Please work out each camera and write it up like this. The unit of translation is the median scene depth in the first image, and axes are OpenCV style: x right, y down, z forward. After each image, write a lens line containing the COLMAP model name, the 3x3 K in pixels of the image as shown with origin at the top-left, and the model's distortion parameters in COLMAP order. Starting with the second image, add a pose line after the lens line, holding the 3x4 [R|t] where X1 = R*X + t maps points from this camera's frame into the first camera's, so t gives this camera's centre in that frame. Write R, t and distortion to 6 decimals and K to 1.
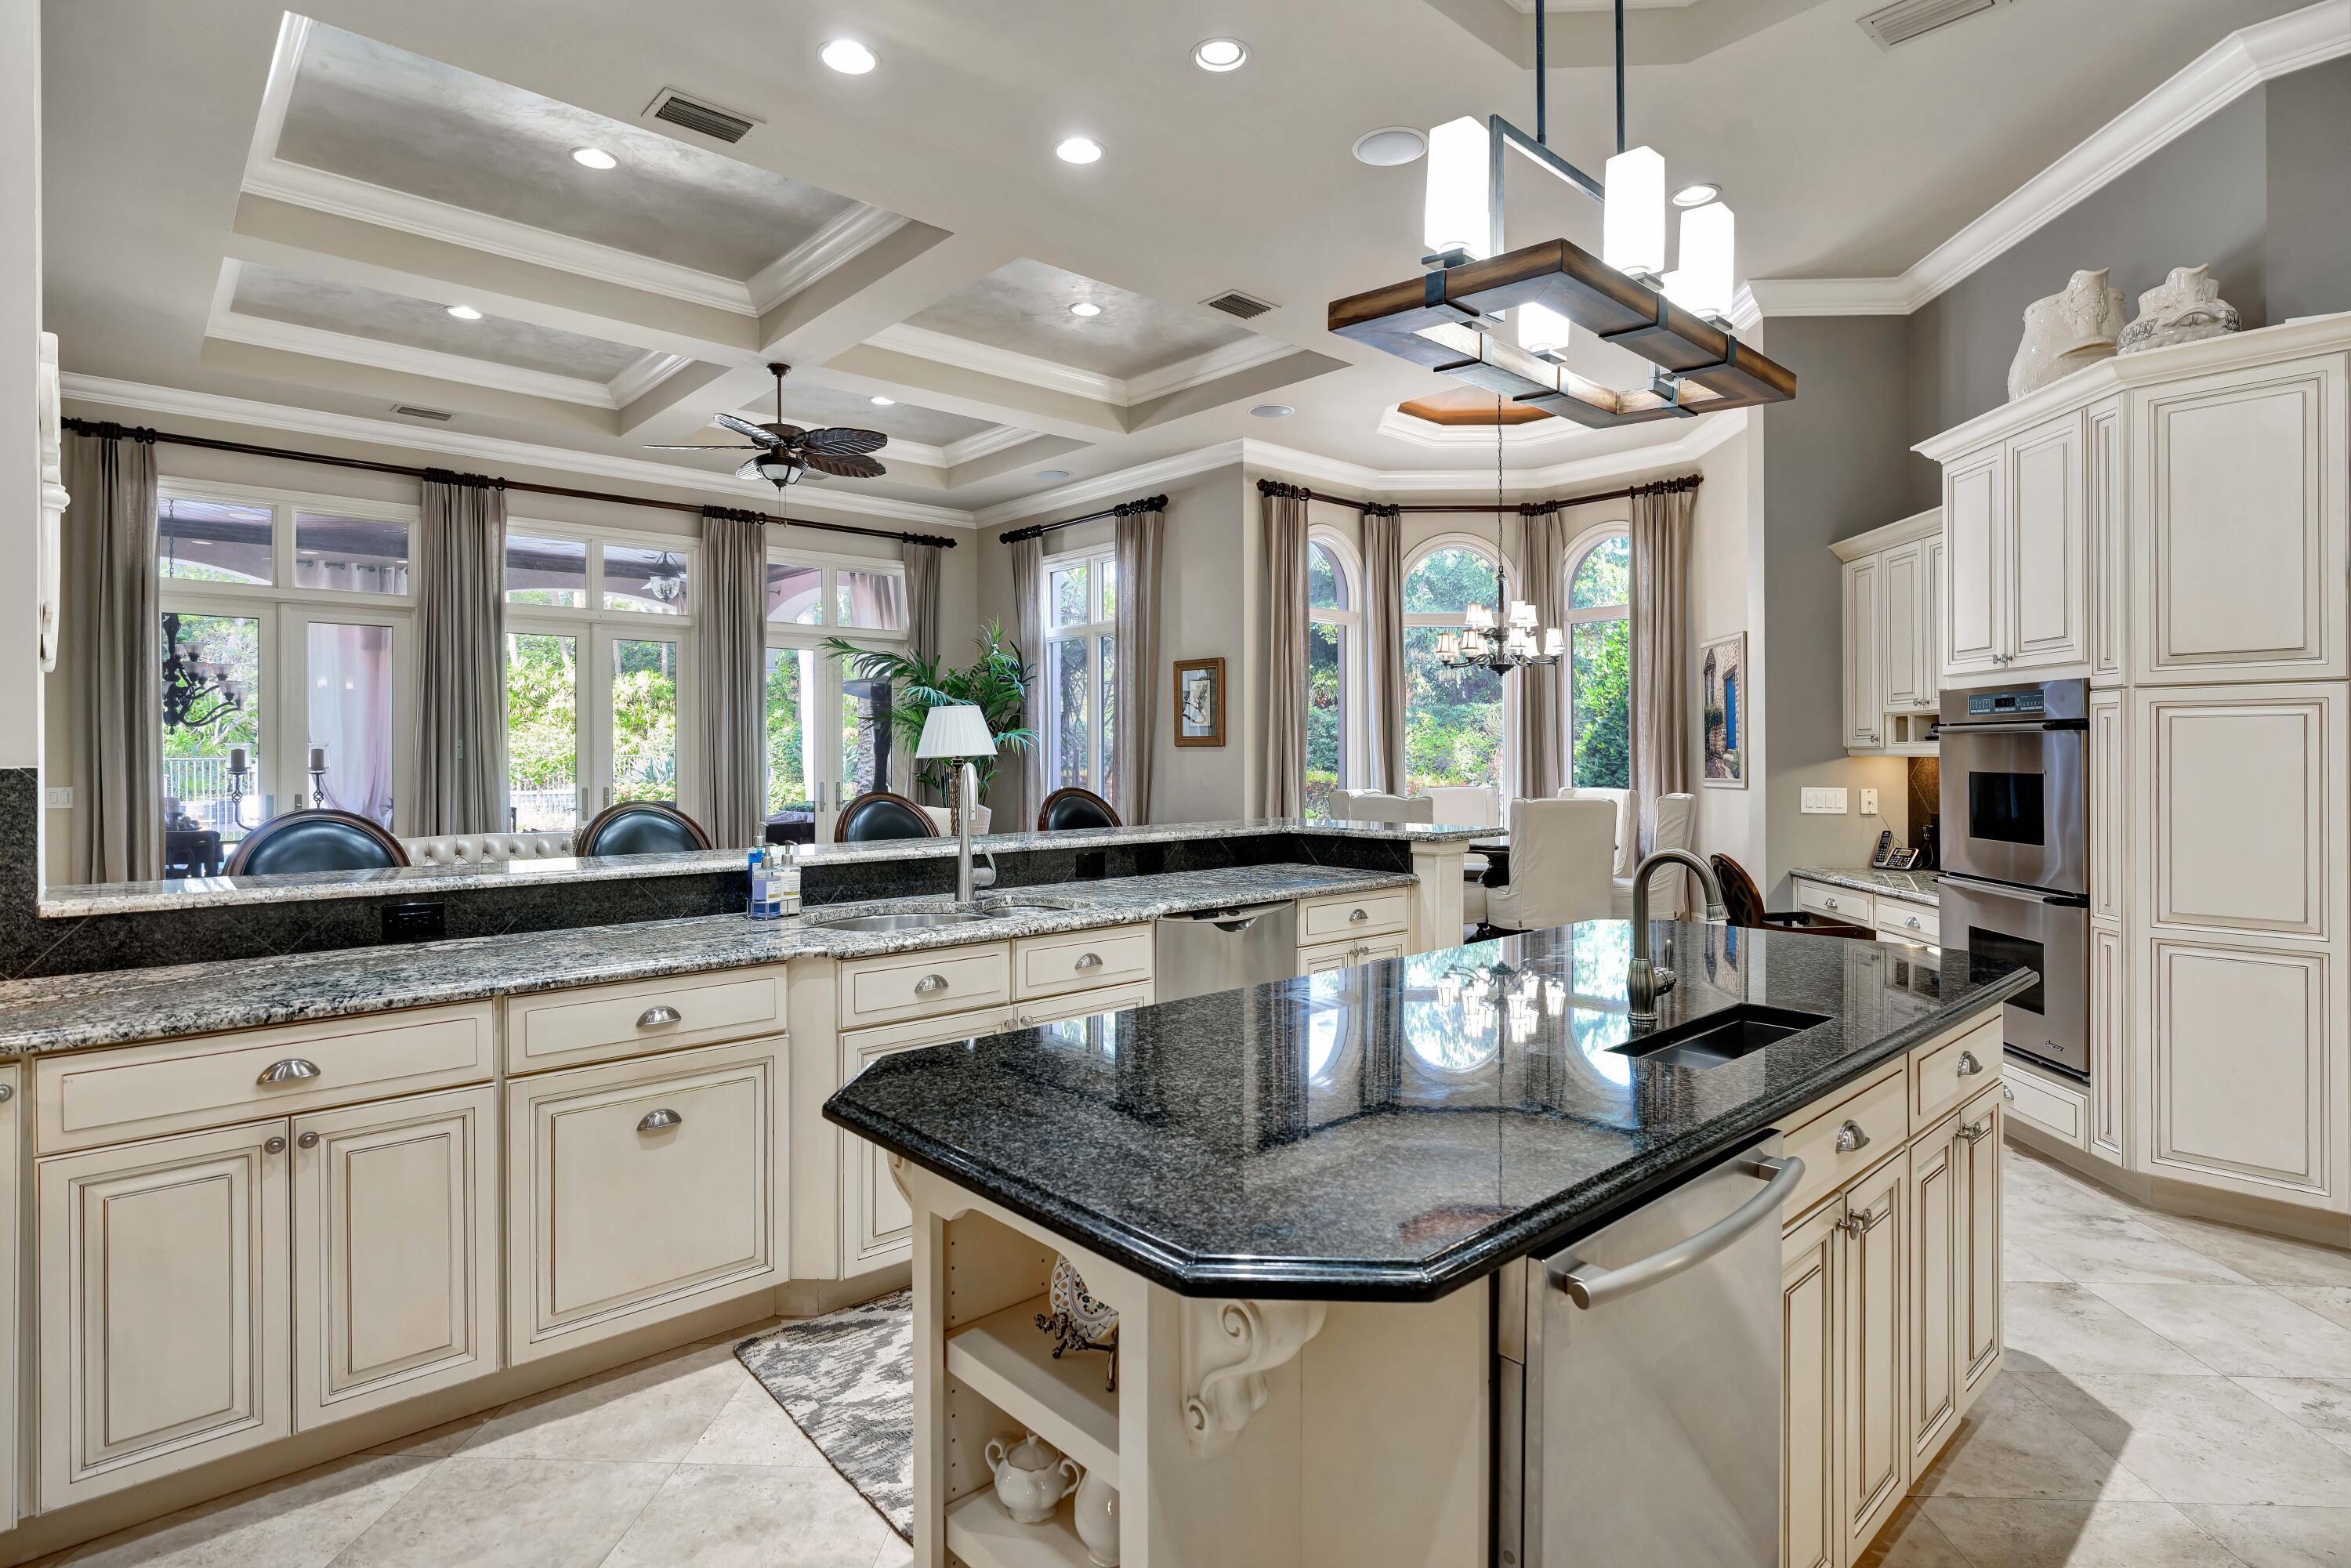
lens RADIAL K [[1198.0, 0, 1173.1], [0, 1198.0, 761.9], [0, 0, 1]] dist [-0.004157, 0.003616]
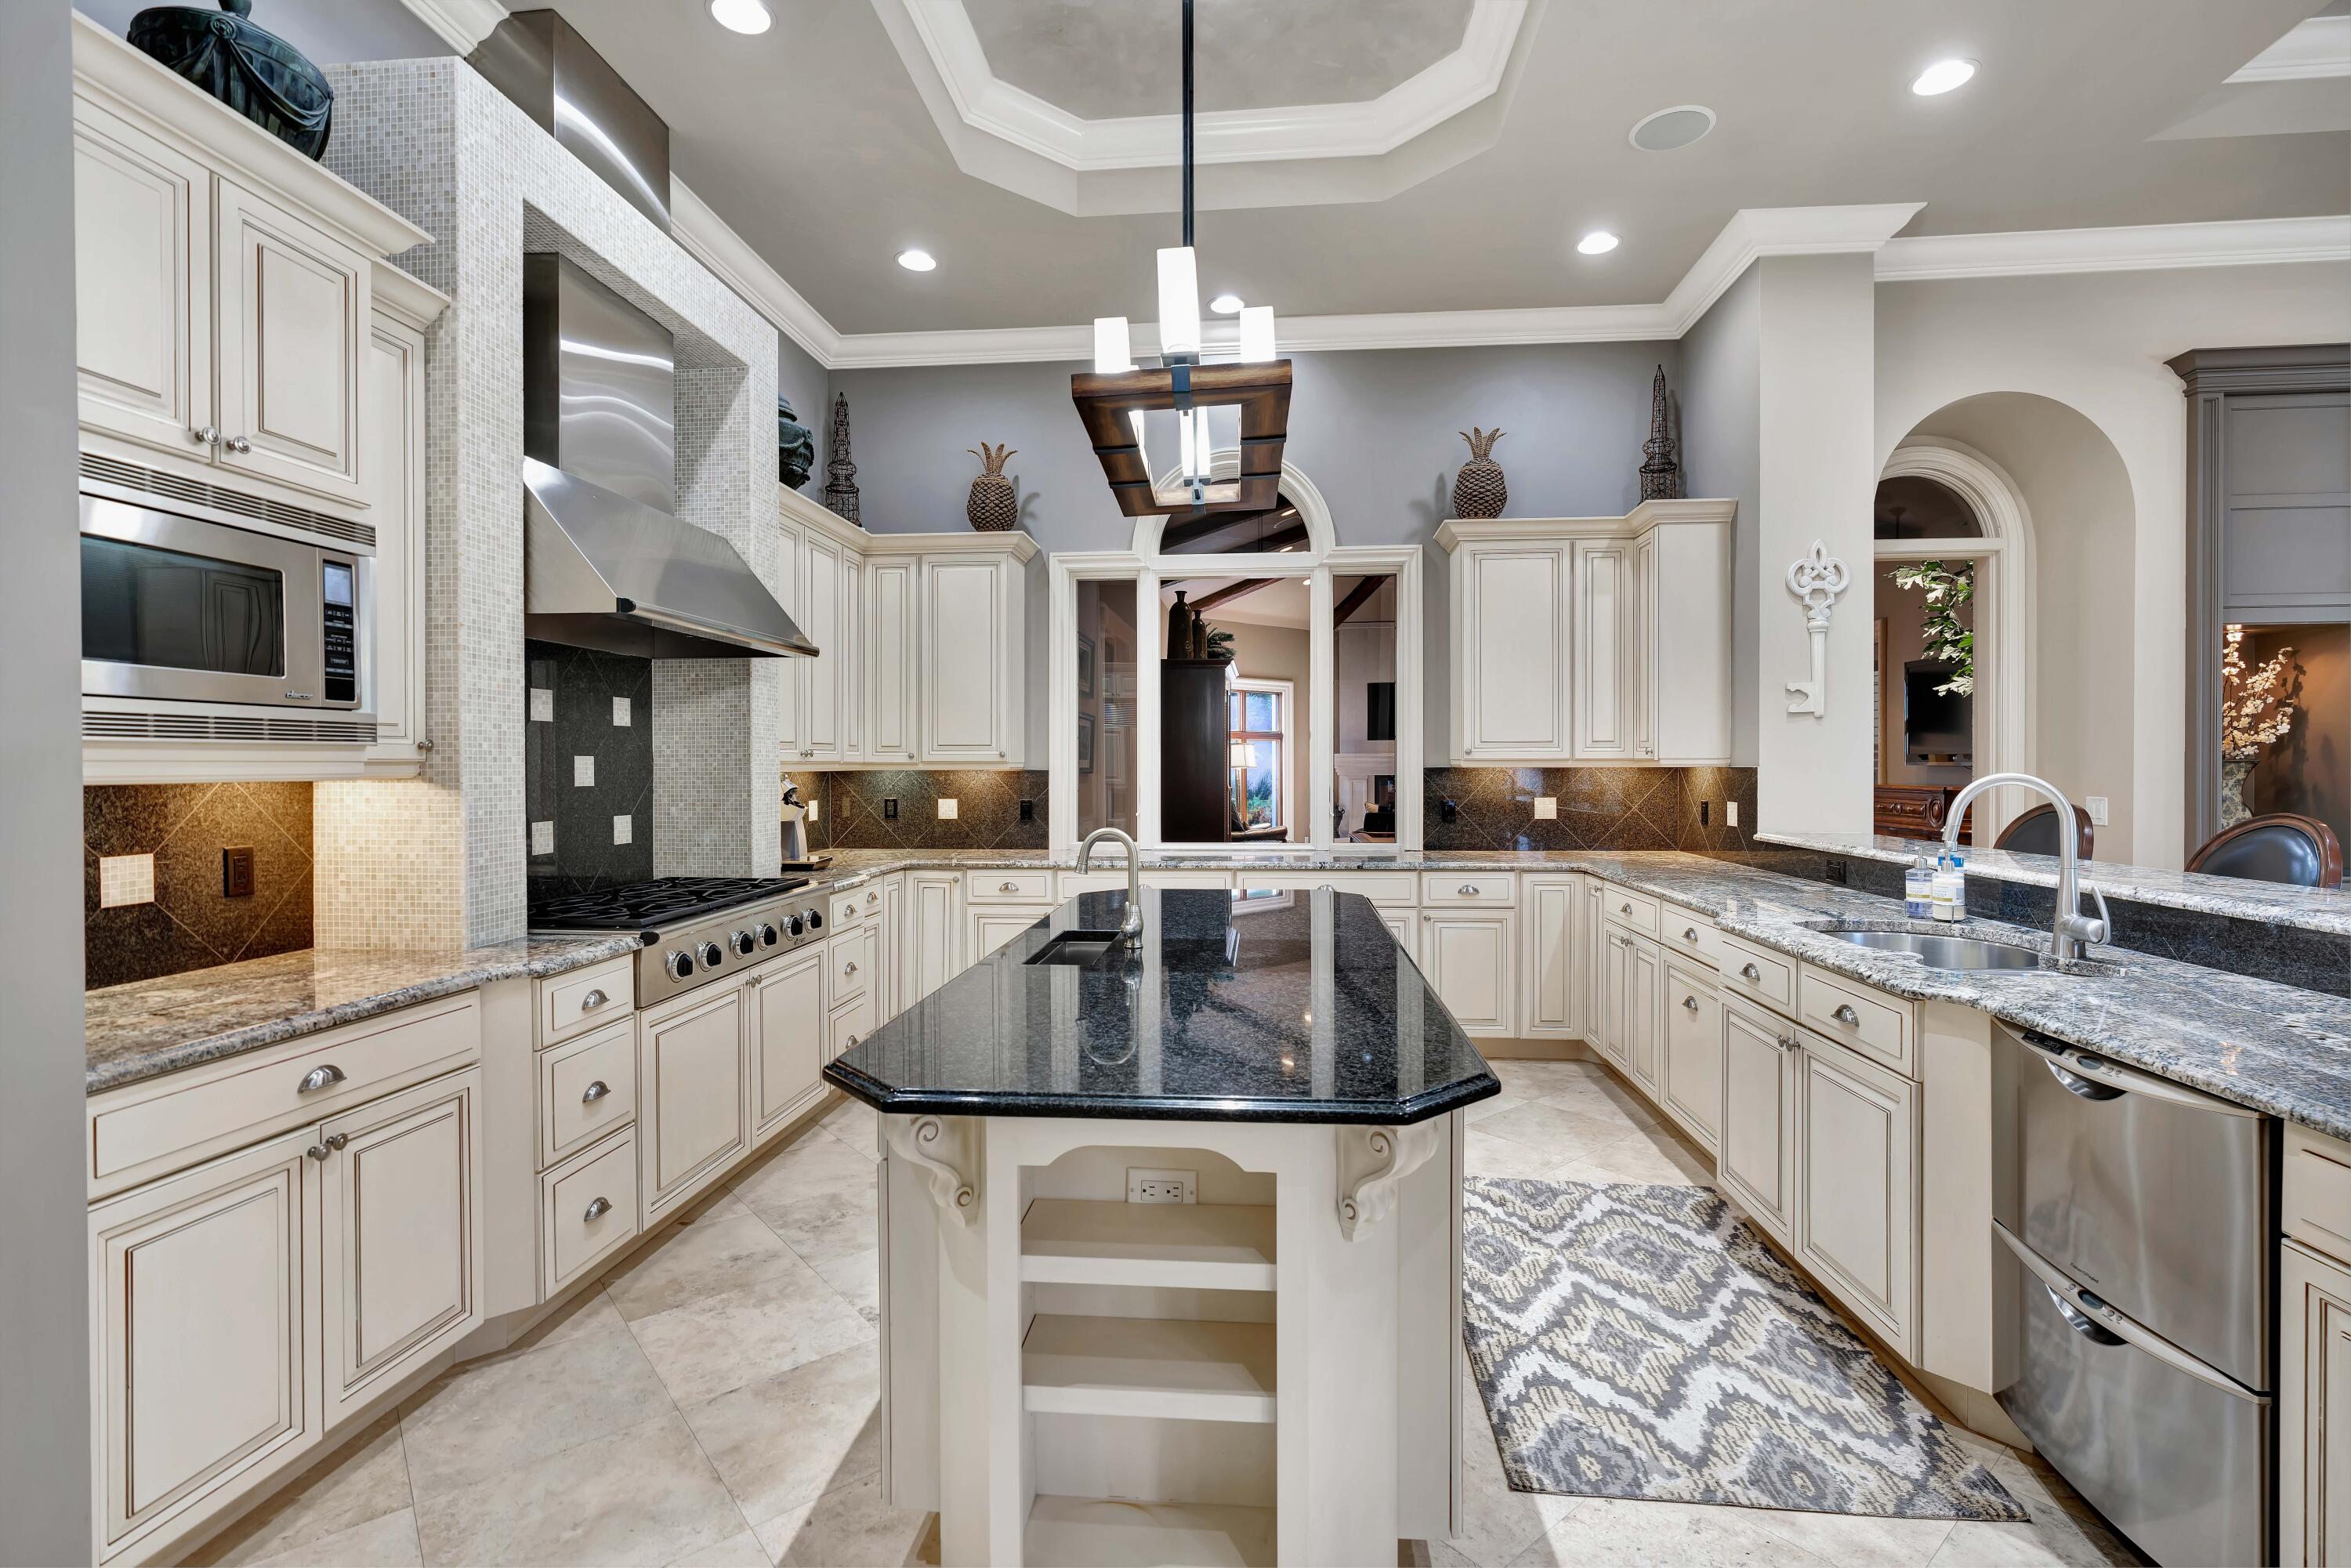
lens RADIAL K [[1090.6, 0, 1178.8], [0, 1090.6, 775.7], [0, 0, 1]] dist [-0.012310, 0.004489]
pose [[-0.736118, 0.013248, -0.676724, 0.329748], [0.000011, 0.999809, 0.019561, -0.005044], [0.676854, 0.014392, -0.735977, 0.530716]]
